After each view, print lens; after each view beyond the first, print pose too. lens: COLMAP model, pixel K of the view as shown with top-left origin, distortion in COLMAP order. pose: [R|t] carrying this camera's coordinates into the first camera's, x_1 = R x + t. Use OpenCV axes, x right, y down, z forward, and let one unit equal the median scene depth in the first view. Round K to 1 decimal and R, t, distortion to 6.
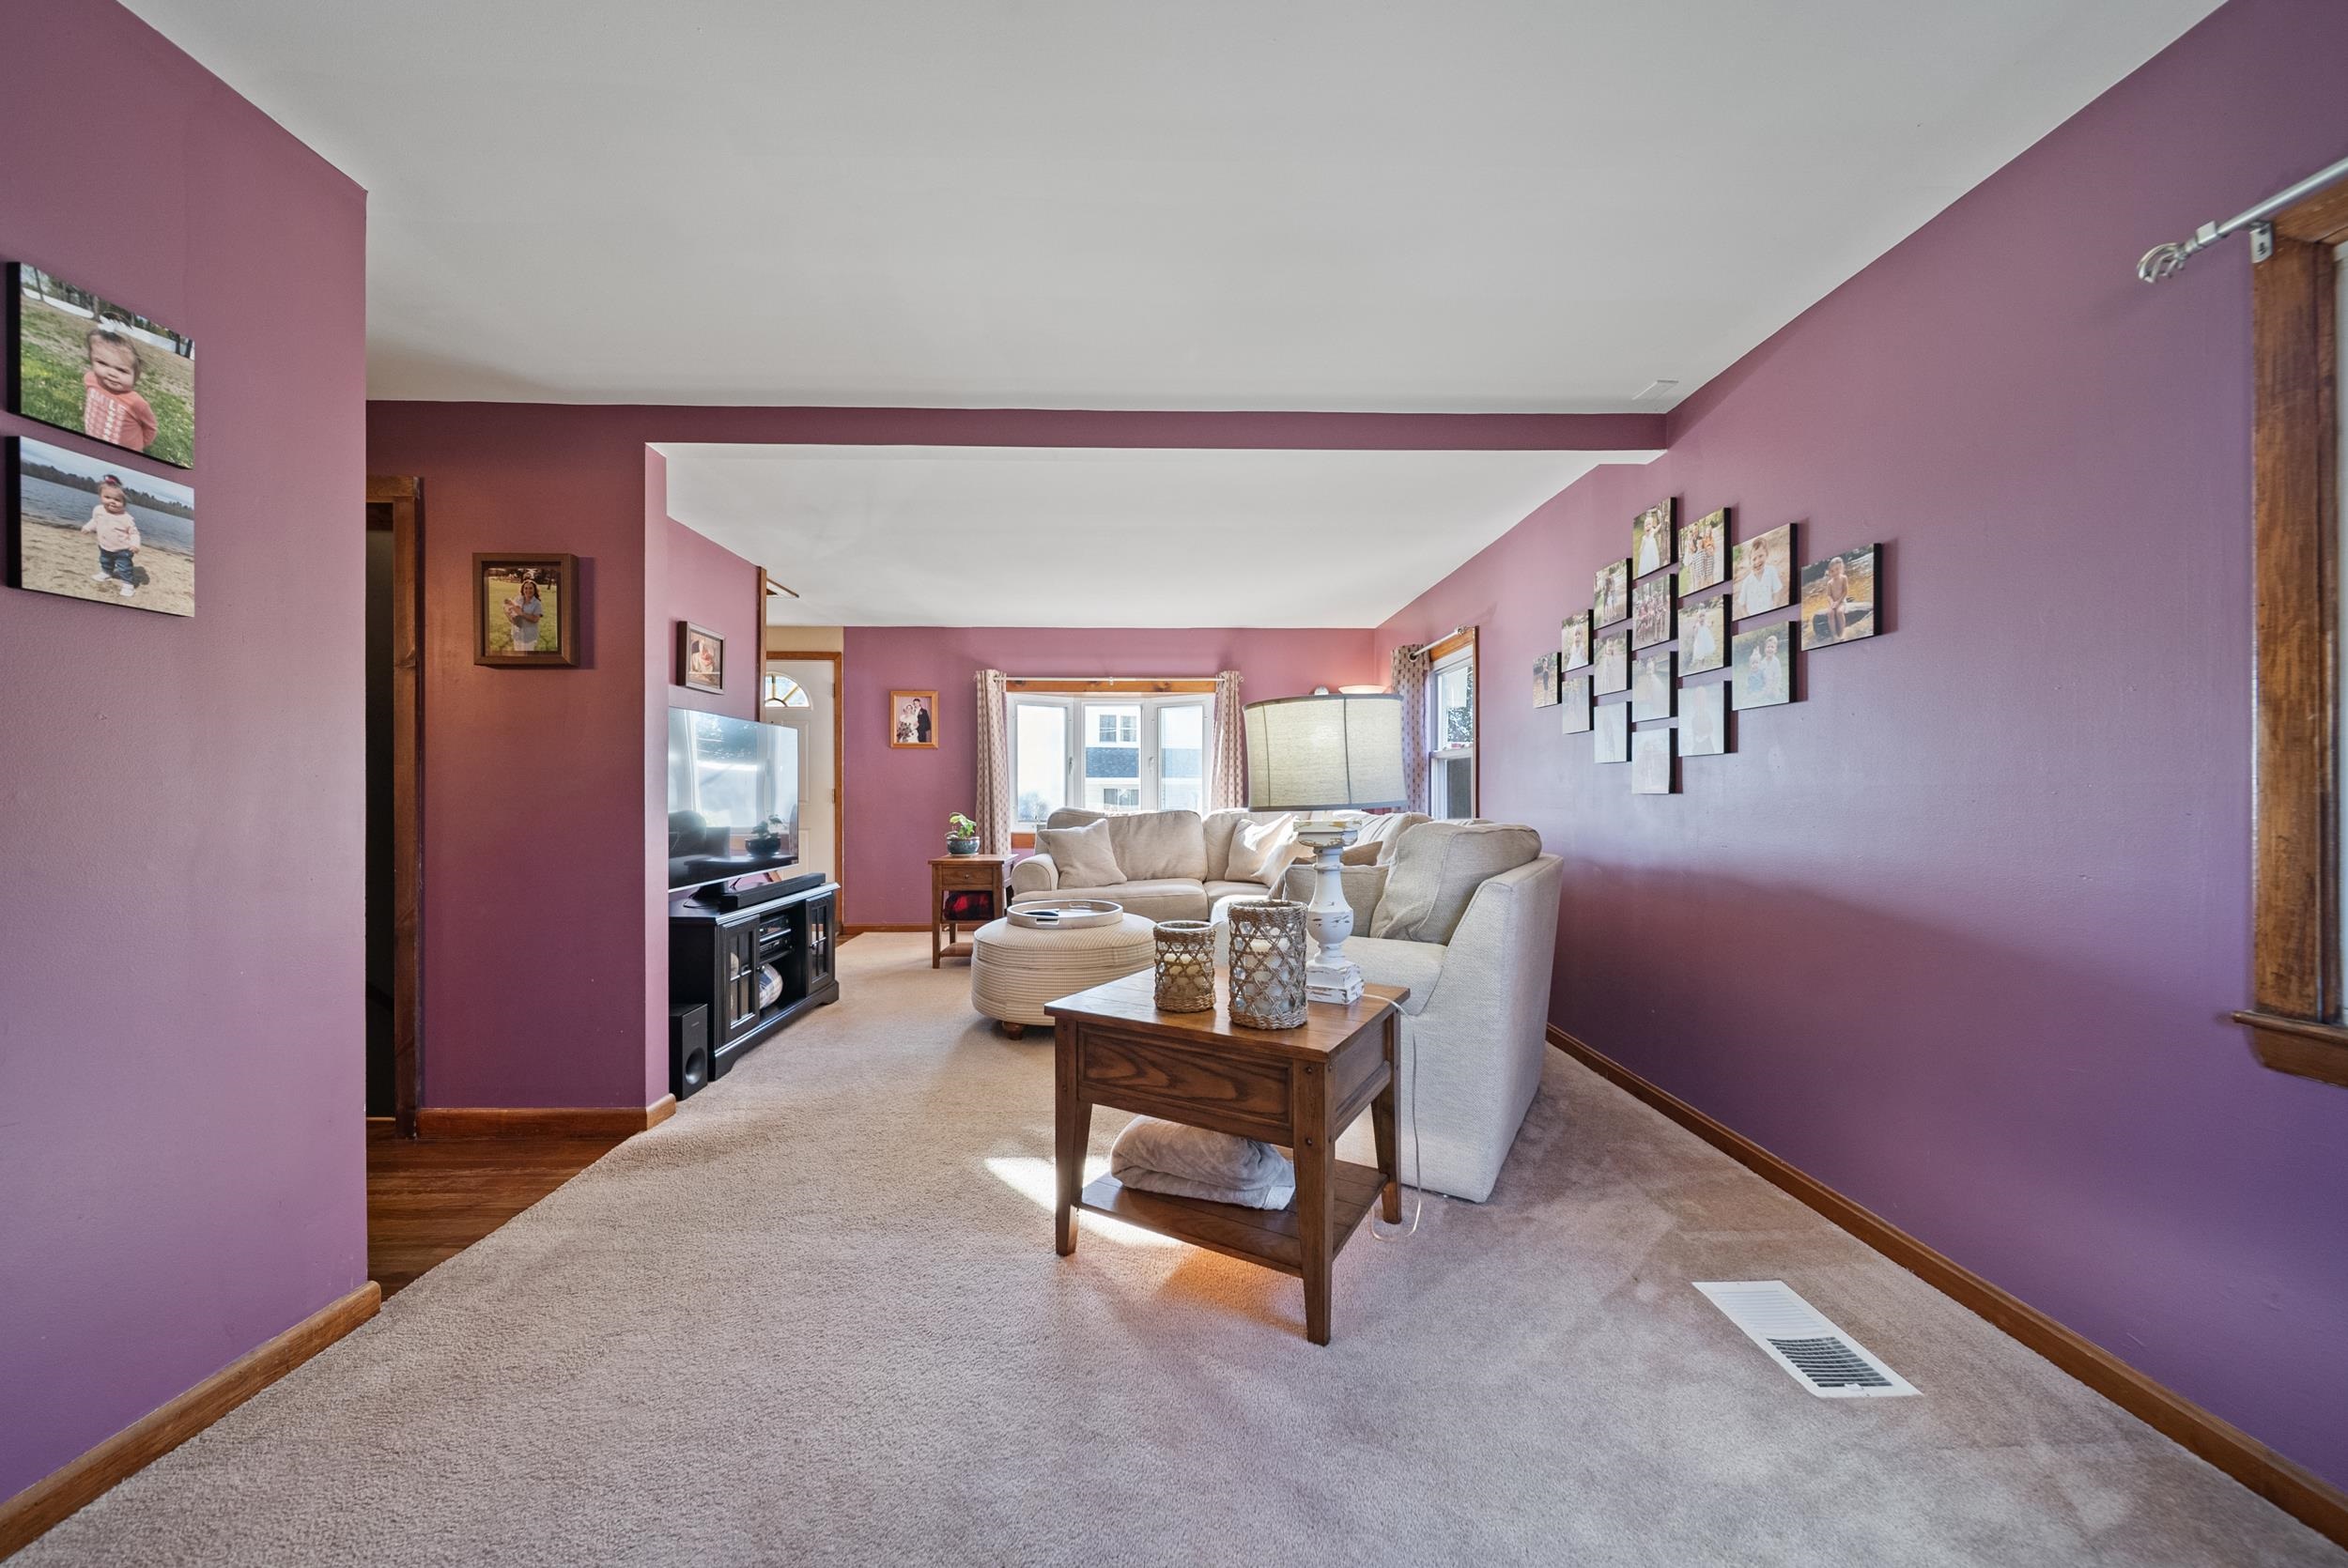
lens RADIAL K [[822.3, 0, 1189.1], [0, 822.3, 799.7], [0, 0, 1]] dist [0.000420, -0.000071]
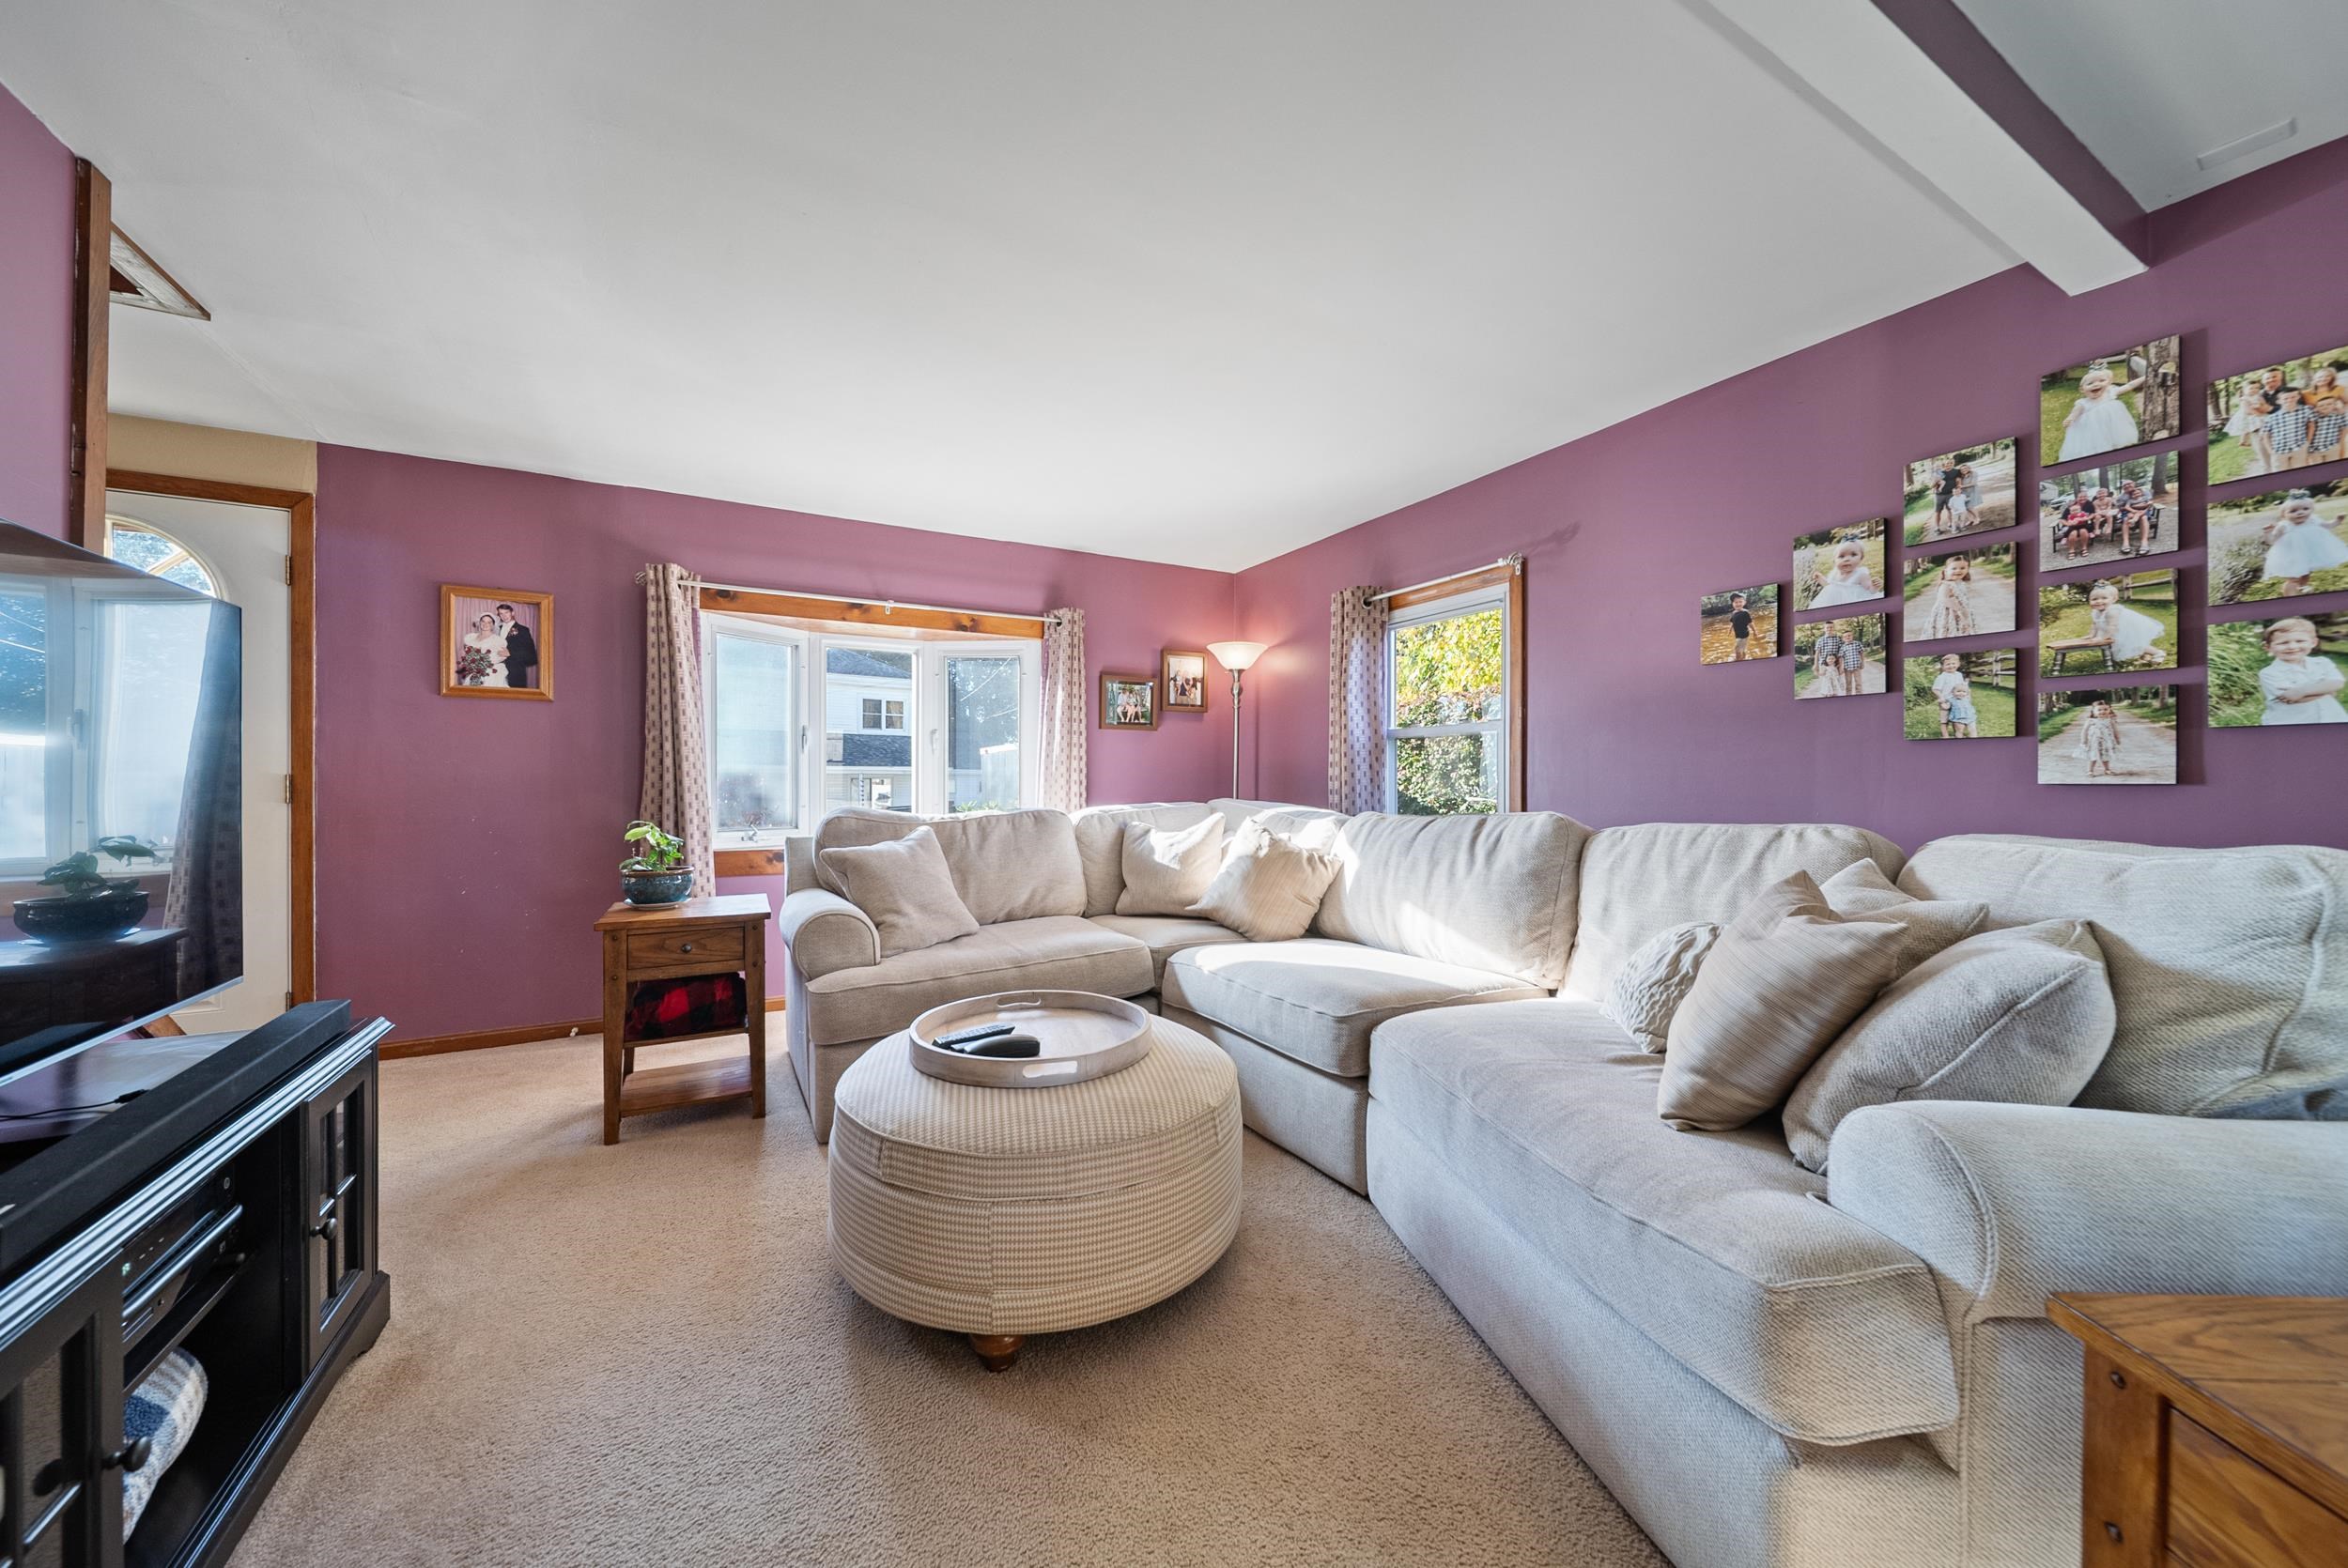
lens RADIAL K [[831.6, 0, 1174.0], [0, 831.6, 784.0], [0, 0, 1]] dist [0.000695, -0.000478]
pose [[0.894294, 0.000705, 0.447478, -0.199465], [0.002794, 0.999970, -0.007161, -0.002453], [-0.447470, 0.007654, 0.894266, 0.353990]]
